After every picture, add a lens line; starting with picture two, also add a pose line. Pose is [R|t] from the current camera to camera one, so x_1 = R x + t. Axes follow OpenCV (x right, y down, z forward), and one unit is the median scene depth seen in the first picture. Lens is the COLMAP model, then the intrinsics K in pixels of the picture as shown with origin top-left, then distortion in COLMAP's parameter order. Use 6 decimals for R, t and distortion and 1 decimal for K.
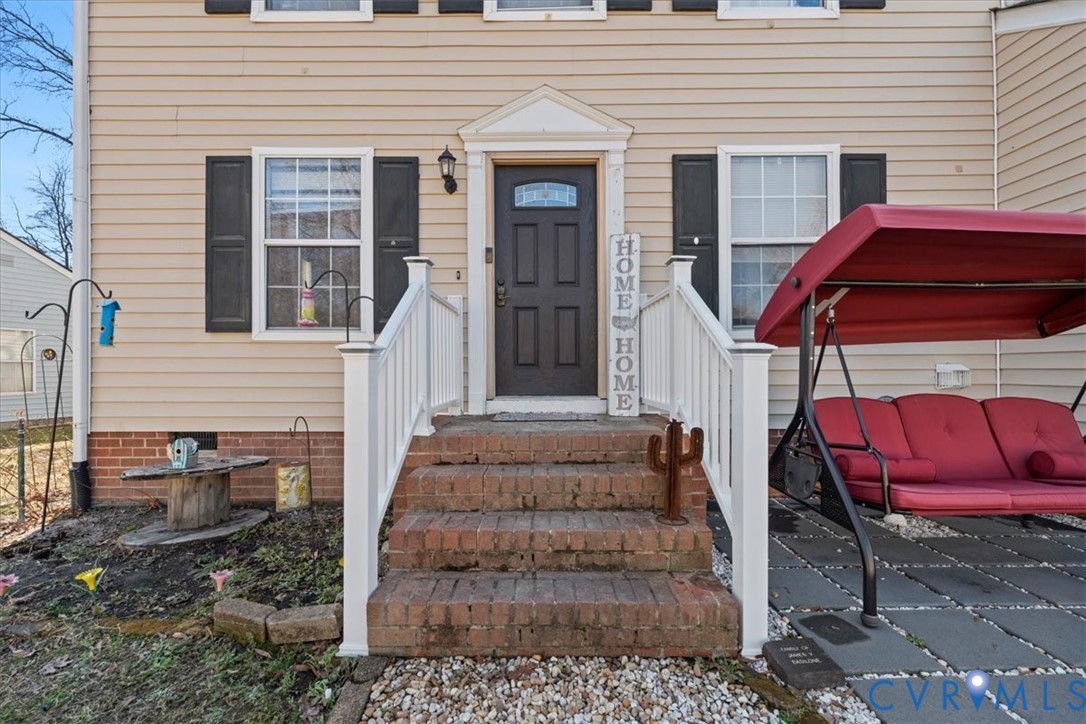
lens RADIAL K [[430.7, 0, 548.8], [0, 430.7, 371.0], [0, 0, 1]] dist [-0.005431, 0.000201]
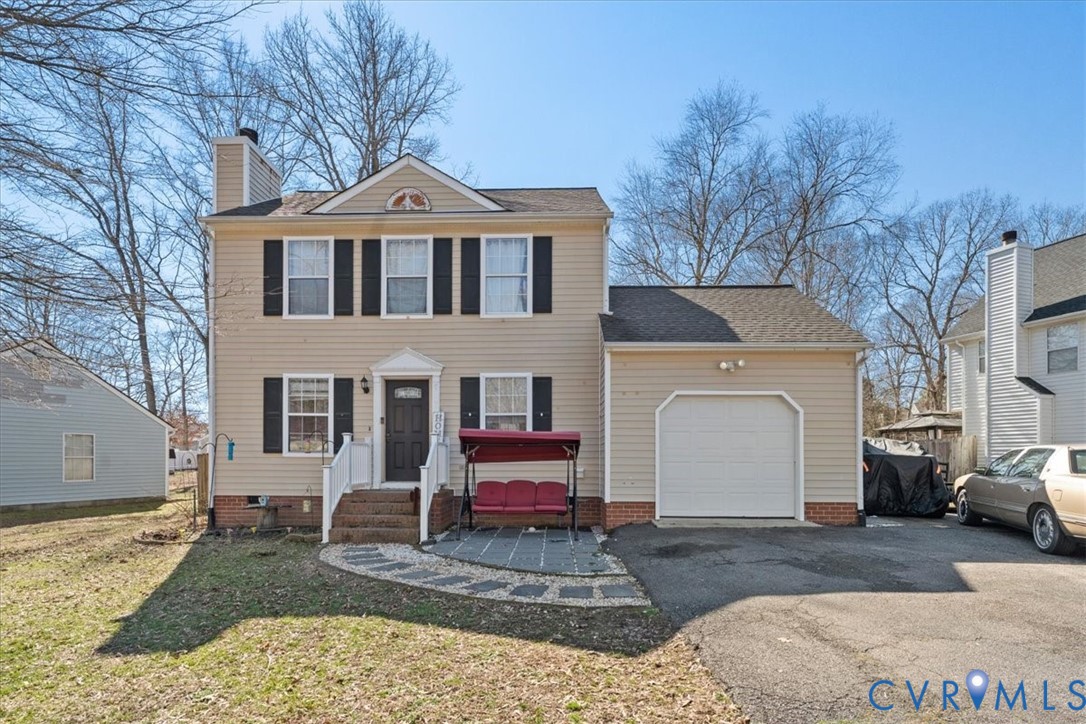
lens RADIAL K [[459.3, 0, 501.6], [0, 459.3, 464.2], [0, 0, 1]] dist [-0.009934, 0.000082]
pose [[0.998307, 0.004515, -0.057996, 0.644318], [-0.004356, 0.999986, 0.002883, -0.042884], [0.058008, -0.002626, 0.998313, -1.426727]]
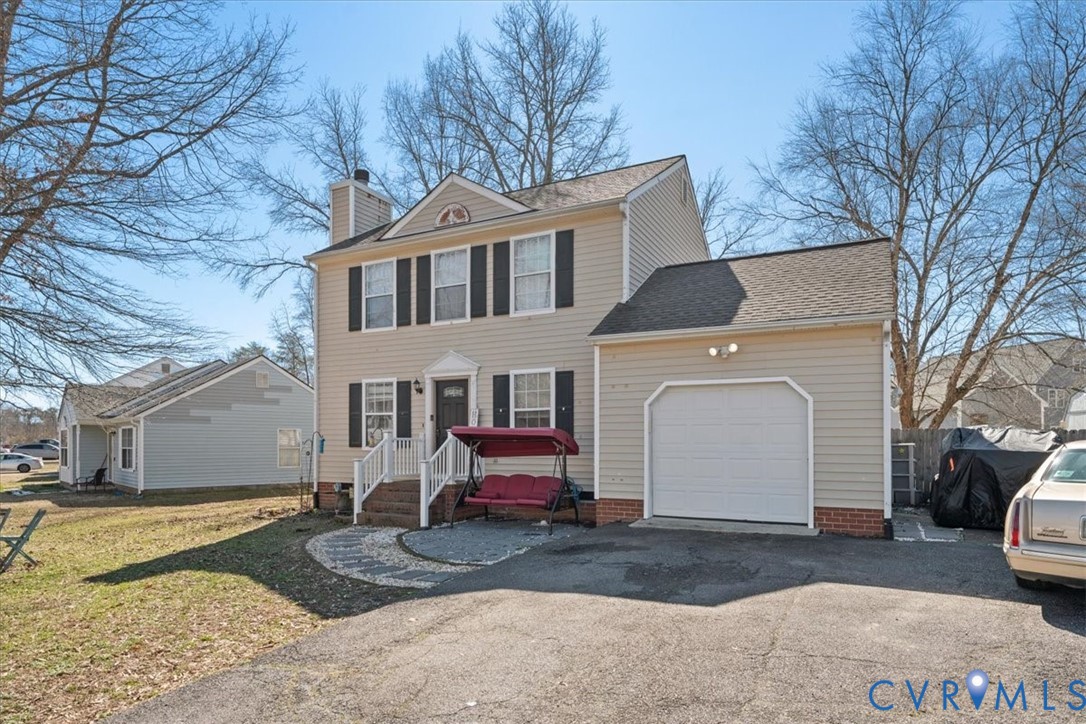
lens RADIAL K [[487.1, 0, 547.2], [0, 487.1, 455.6], [0, 0, 1]] dist [-0.013748, 0.003710]
pose [[0.918793, 0.010135, -0.394610, 1.637744], [-0.006213, 0.999918, 0.011216, -0.079430], [0.394691, -0.007854, 0.918780, -1.398909]]
